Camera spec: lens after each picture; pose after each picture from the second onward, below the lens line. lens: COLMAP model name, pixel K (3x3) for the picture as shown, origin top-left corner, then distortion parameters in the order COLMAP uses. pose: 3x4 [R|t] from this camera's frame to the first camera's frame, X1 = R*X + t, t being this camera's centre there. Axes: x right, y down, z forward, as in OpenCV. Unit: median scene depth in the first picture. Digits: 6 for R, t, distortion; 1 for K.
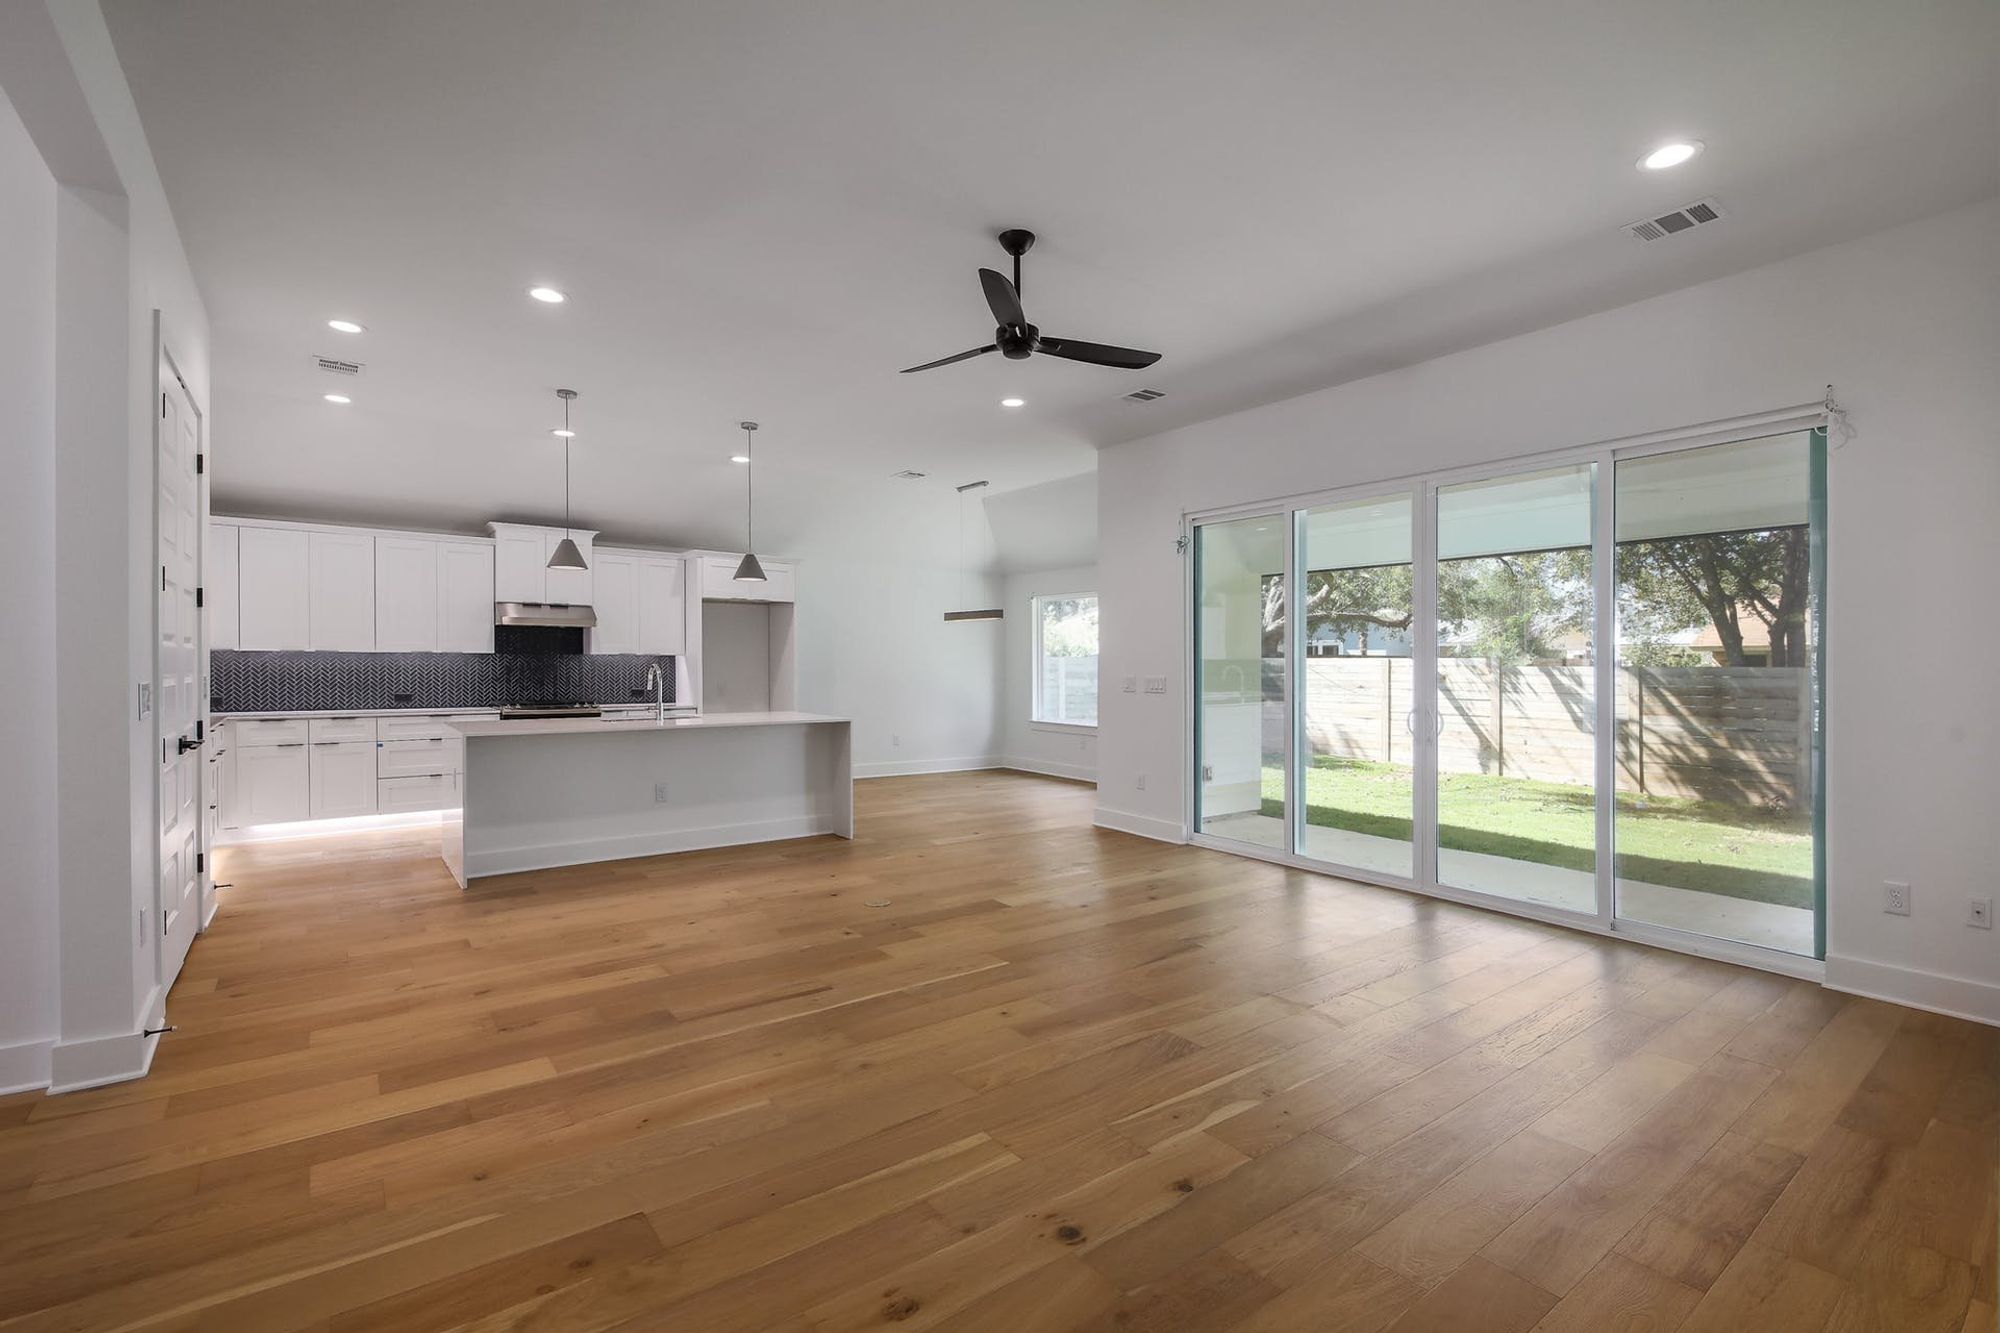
lens RADIAL K [[895.1, 0, 994.7], [0, 895.1, 660.5], [0, 0, 1]] dist [0.003686, -0.011252]
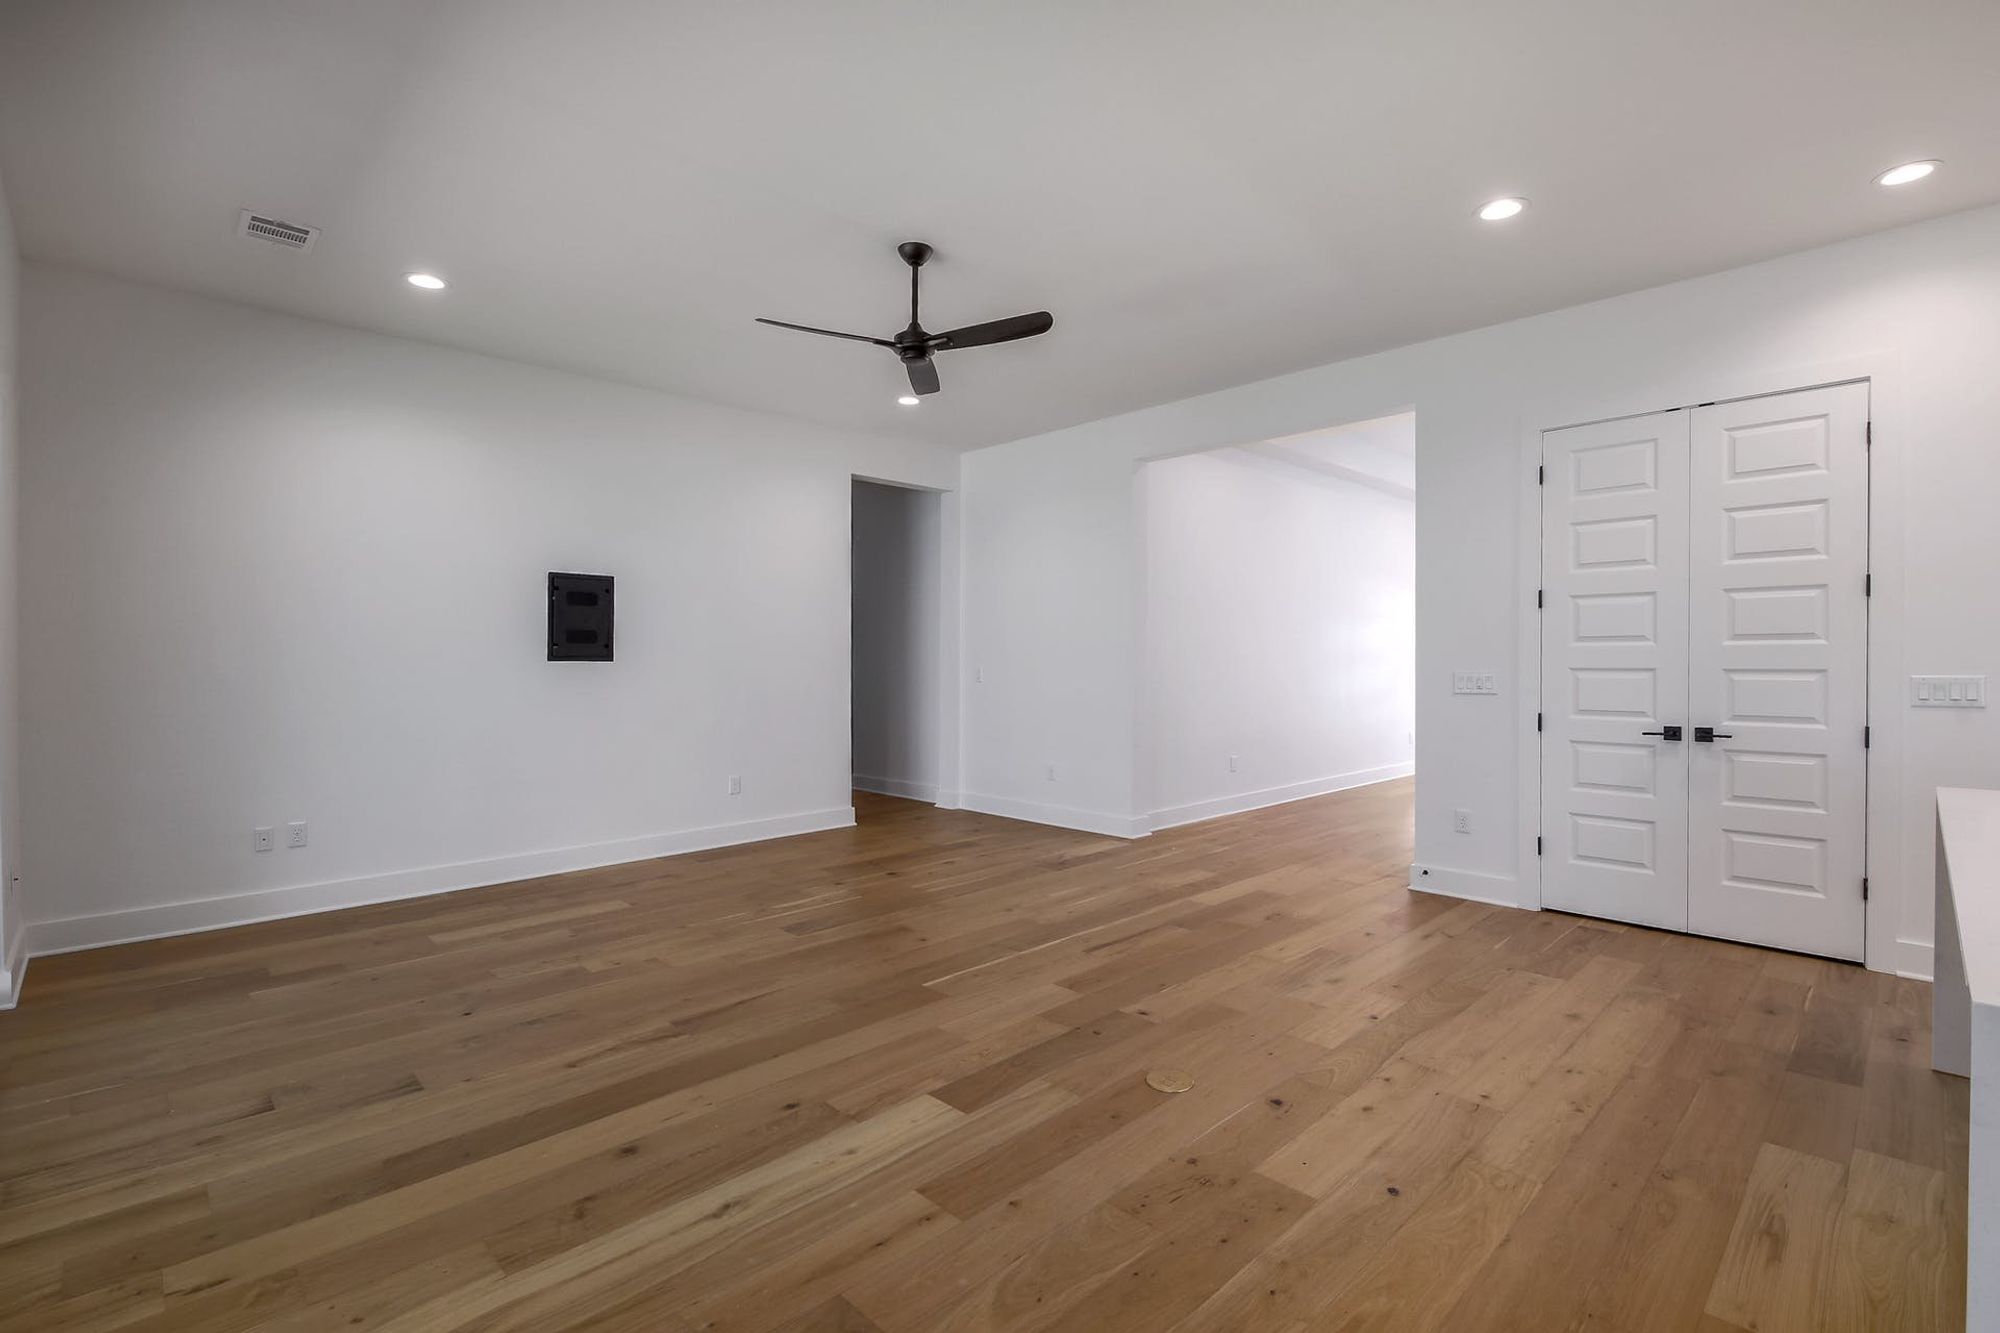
lens RADIAL K [[905.8, 0, 1000.0], [0, 905.8, 666.5], [0, 0, 1]] dist [0.009405, -0.016049]
pose [[-0.991491, -0.002791, -0.130144, 0.034348], [-0.003776, 0.999966, 0.007326, 0.004907], [0.130120, 0.007755, -0.991468, 1.101847]]
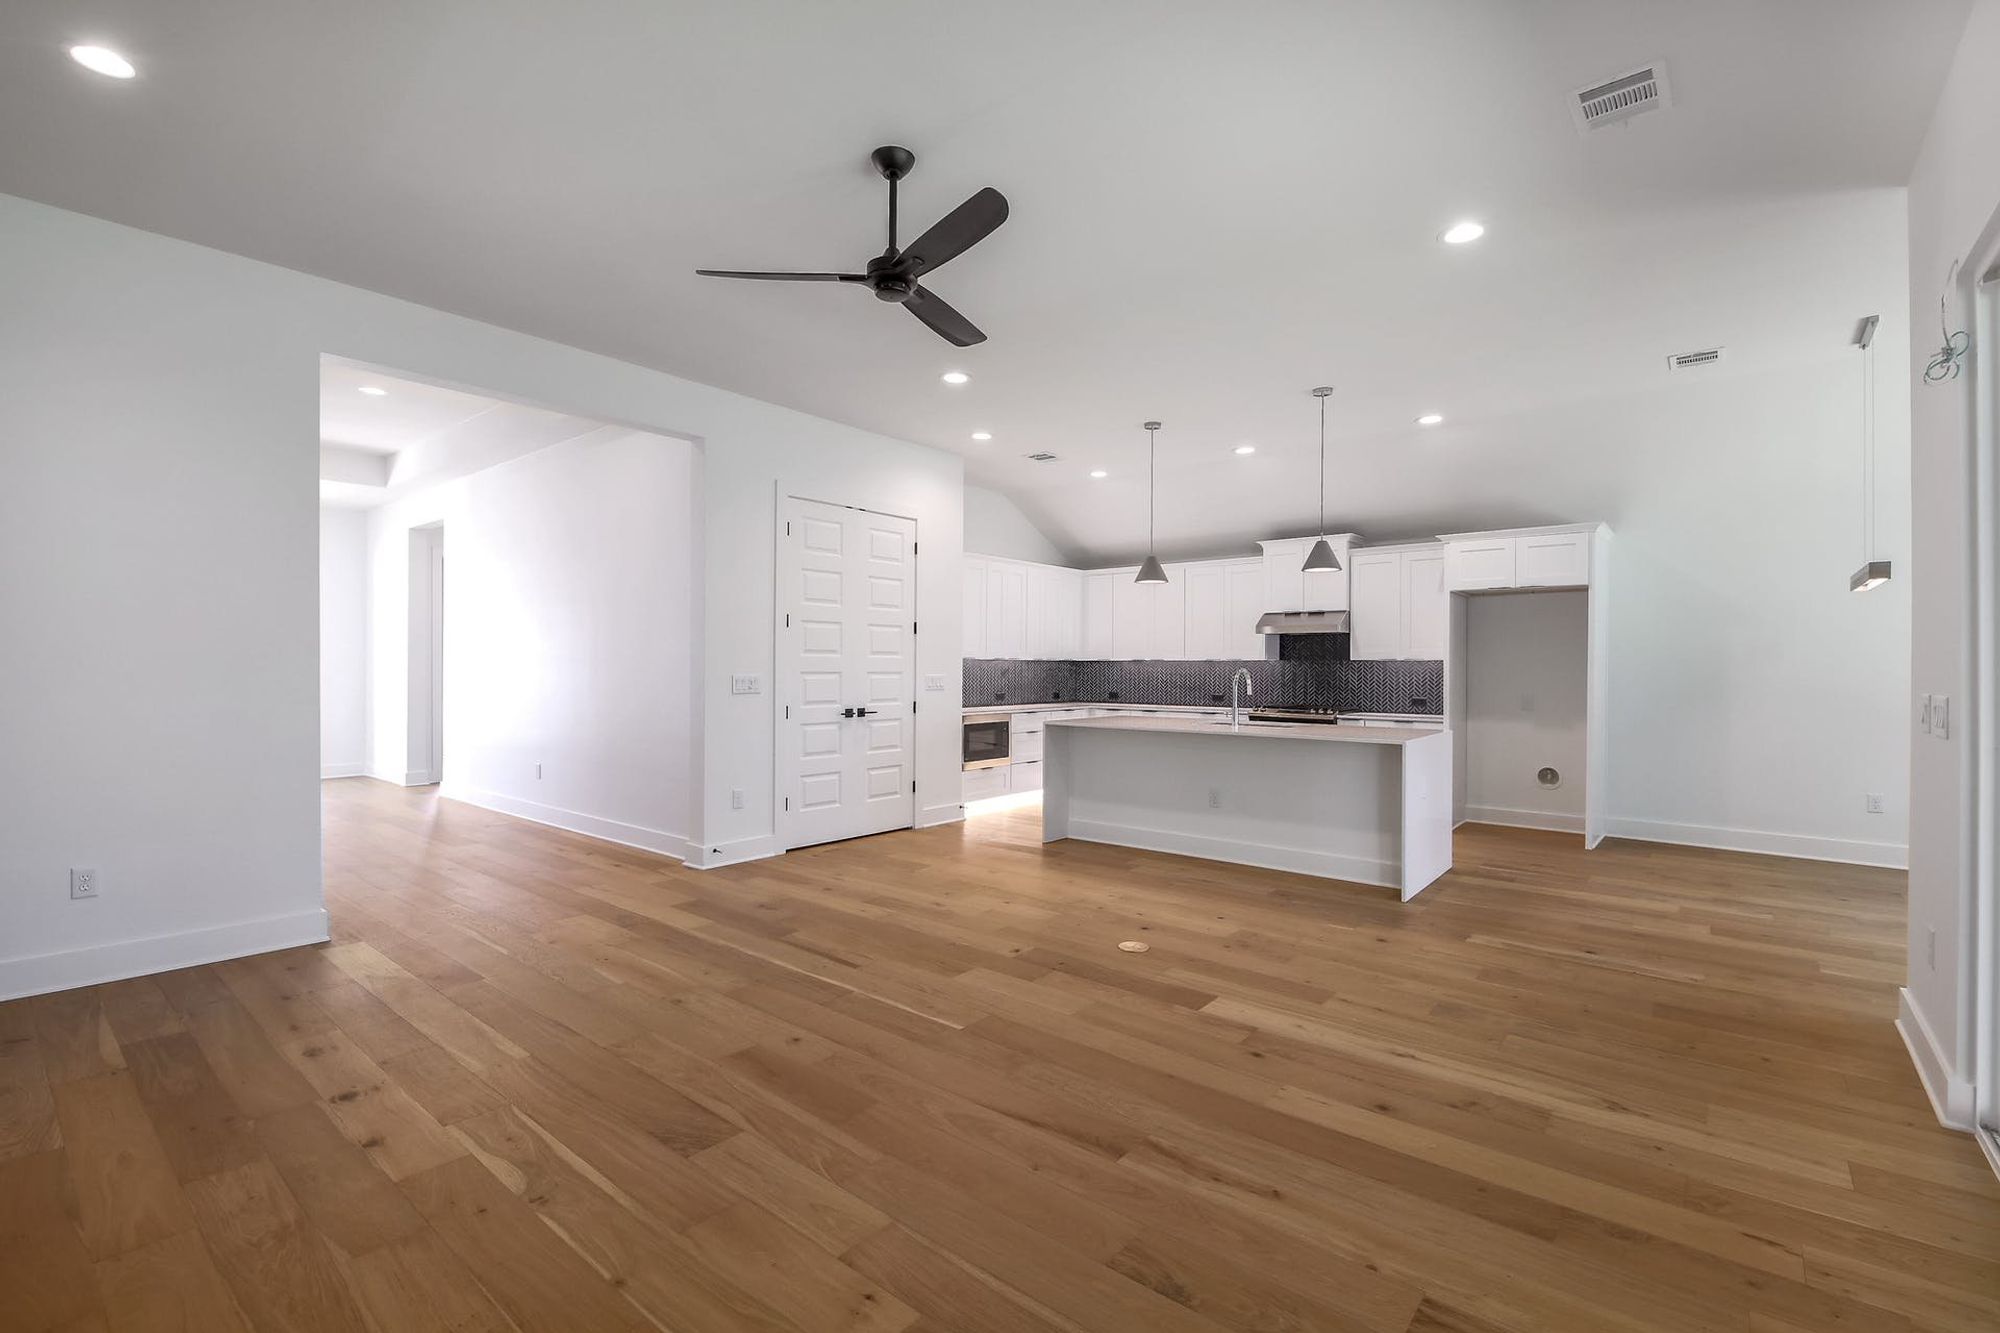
lens RADIAL K [[884.6, 0, 1005.1], [0, 884.6, 674.5], [0, 0, 1]] dist [0.001047, -0.008485]
pose [[0.237685, 0.003389, -0.971336, 0.460800], [-0.003572, 0.999990, 0.002615, 0.008824], [0.971336, 0.002848, 0.237695, 0.486676]]
